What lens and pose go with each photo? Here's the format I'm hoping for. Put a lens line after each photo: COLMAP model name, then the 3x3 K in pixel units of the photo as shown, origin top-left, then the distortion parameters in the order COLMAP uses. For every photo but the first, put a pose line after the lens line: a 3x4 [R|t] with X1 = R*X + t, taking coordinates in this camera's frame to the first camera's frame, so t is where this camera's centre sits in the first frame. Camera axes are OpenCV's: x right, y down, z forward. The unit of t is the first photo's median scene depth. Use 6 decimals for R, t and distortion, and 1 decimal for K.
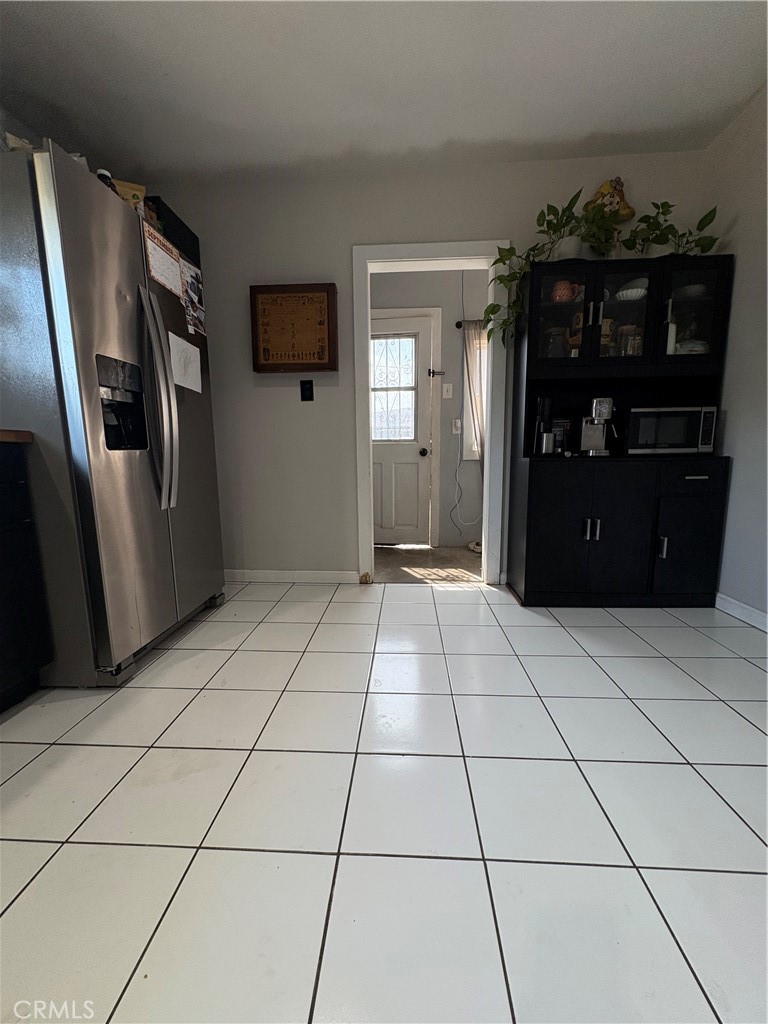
lens RADIAL K [[409.7, 0, 384.6], [0, 409.7, 512.6], [0, 0, 1]] dist [0.000539, 0.000123]
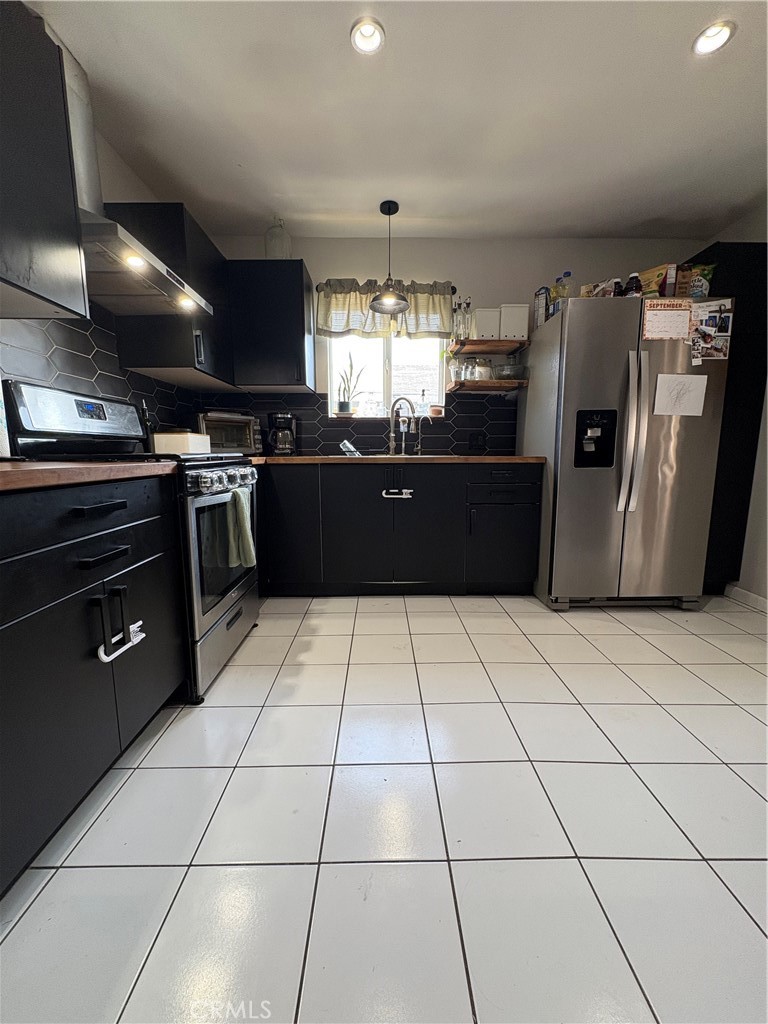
lens RADIAL K [[409.7, 0, 384.4], [0, 409.7, 511.2], [0, 0, 1]] dist [0.000539, 0.000123]
pose [[0.062907, 0.149139, -0.986813, 0.785177], [-0.139323, 0.980402, 0.139289, -0.092342], [0.988247, 0.128724, 0.082453, 0.121875]]
